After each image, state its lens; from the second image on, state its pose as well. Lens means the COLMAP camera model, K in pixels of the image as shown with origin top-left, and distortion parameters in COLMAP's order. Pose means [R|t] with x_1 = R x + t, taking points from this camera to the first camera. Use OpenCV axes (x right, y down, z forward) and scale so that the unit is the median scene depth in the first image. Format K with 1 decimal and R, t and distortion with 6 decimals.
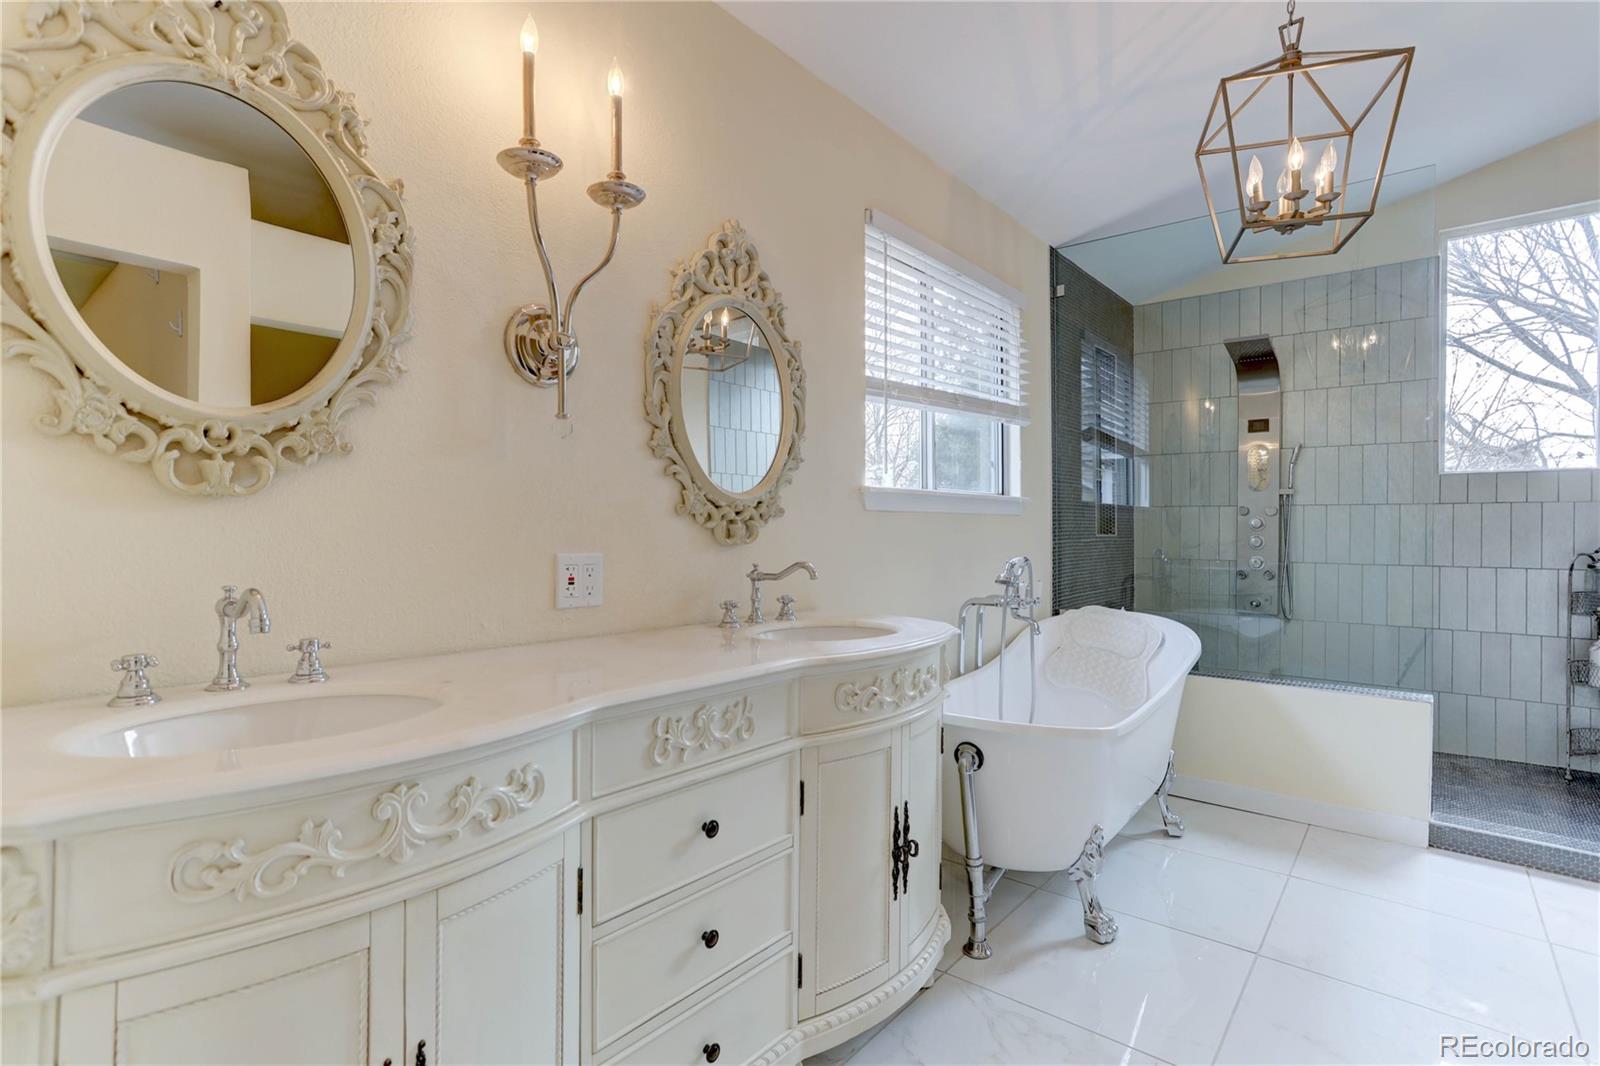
lens RADIAL K [[769.5, 0, 800.0], [0, 769.5, 533.0], [0, 0, 1]] dist [-0.002214, 0.009515]
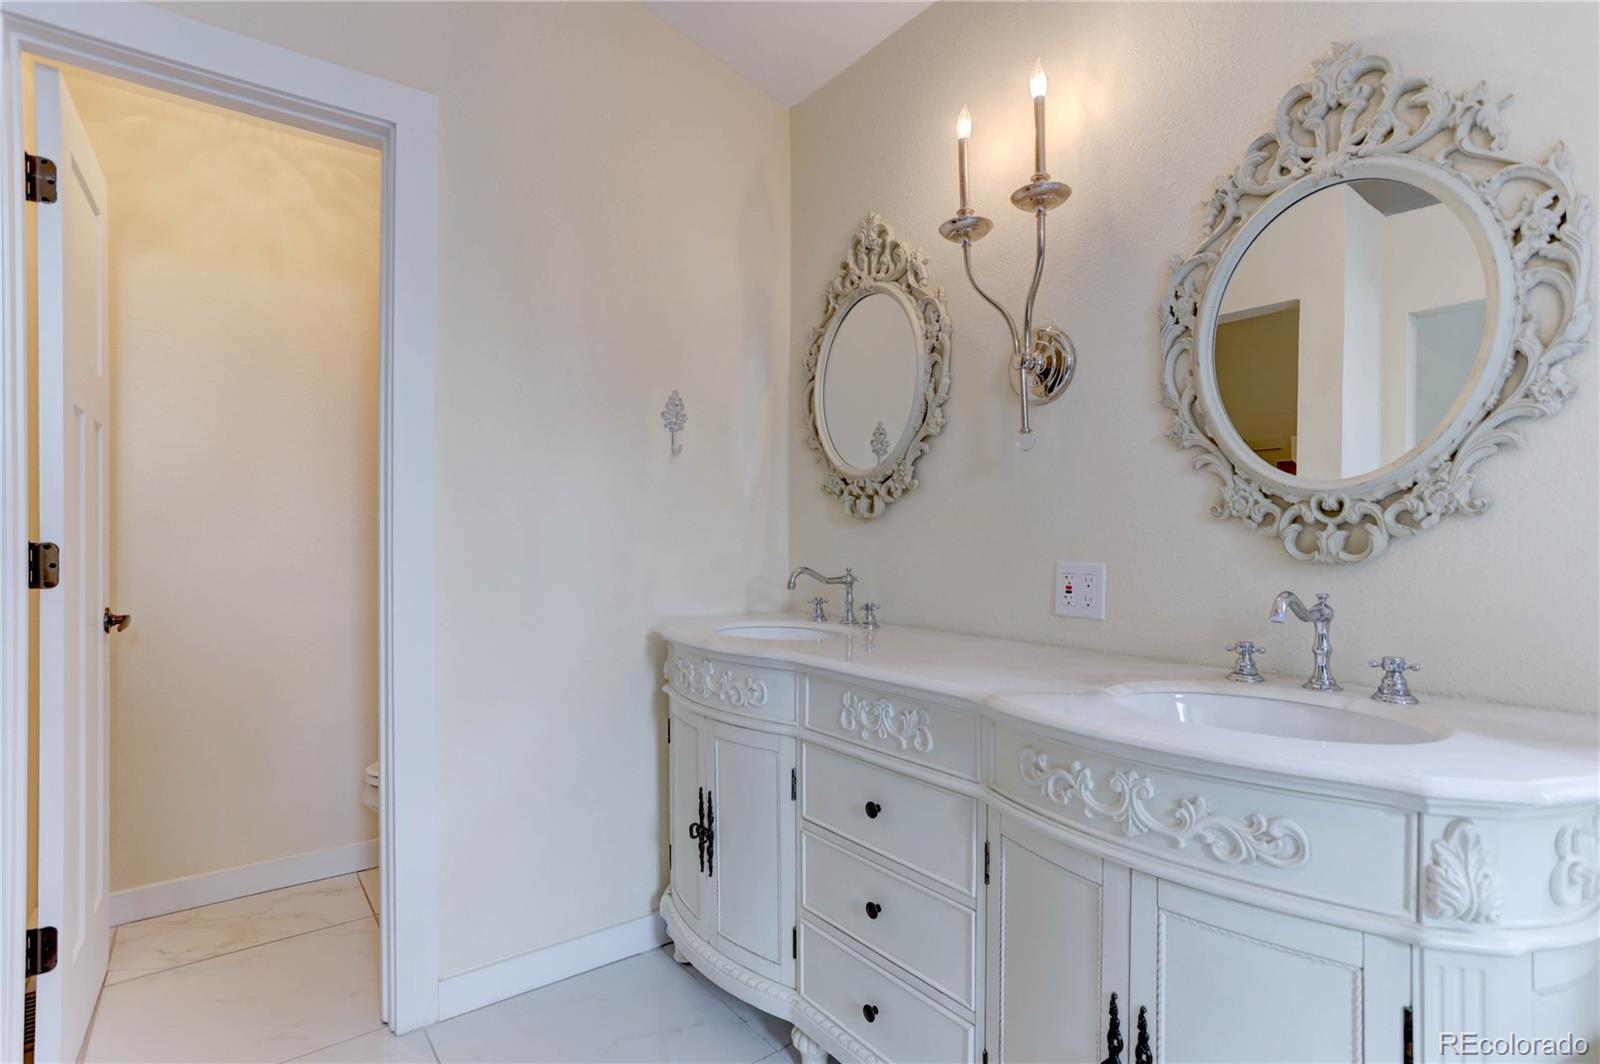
lens RADIAL K [[786.7, 0, 802.3], [0, 786.7, 538.8], [0, 0, 1]] dist [-0.054028, 0.034247]
pose [[-0.222765, -0.002436, -0.974869, 0.691441], [-0.000718, 0.999997, -0.002334, -0.002411], [0.974872, 0.000180, -0.222766, 0.799293]]
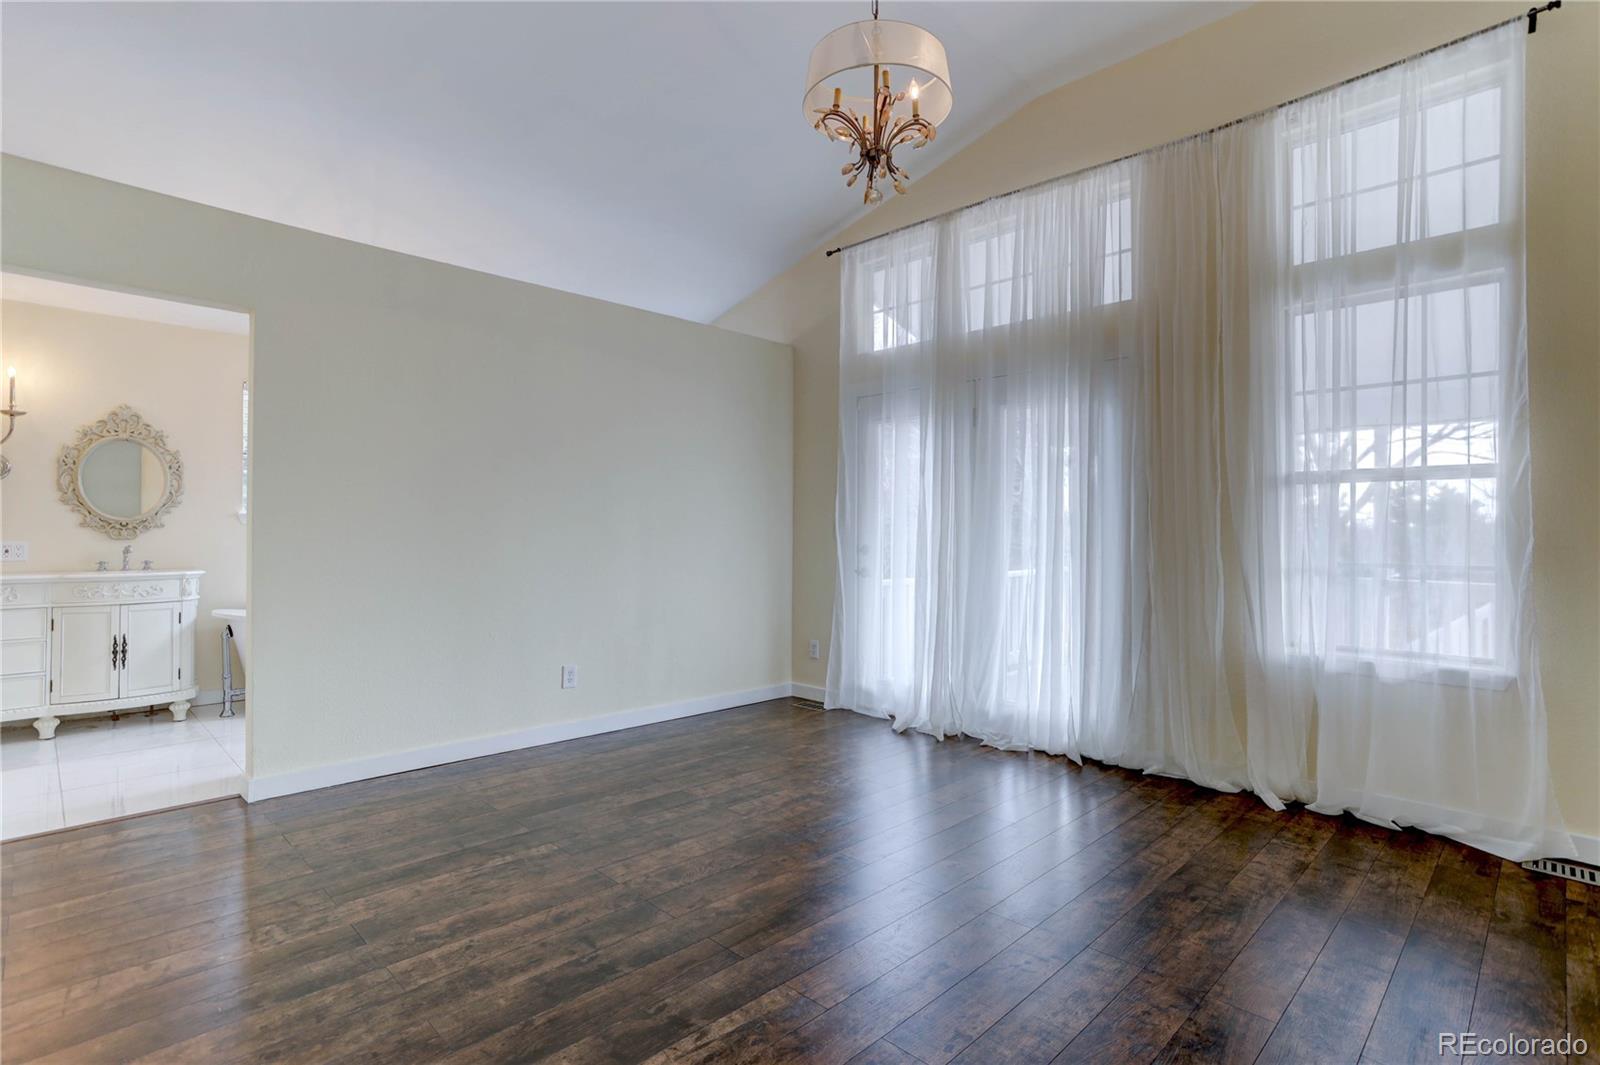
lens RADIAL K [[769.5, 0, 800.0], [0, 769.5, 532.5], [0, 0, 1]] dist [-0.002214, 0.009515]
pose [[0.996109, 0.001928, -0.088103, 2.486189], [-0.001767, 0.999997, 0.001904, -0.013678], [0.088107, -0.001741, 0.996110, -1.359514]]
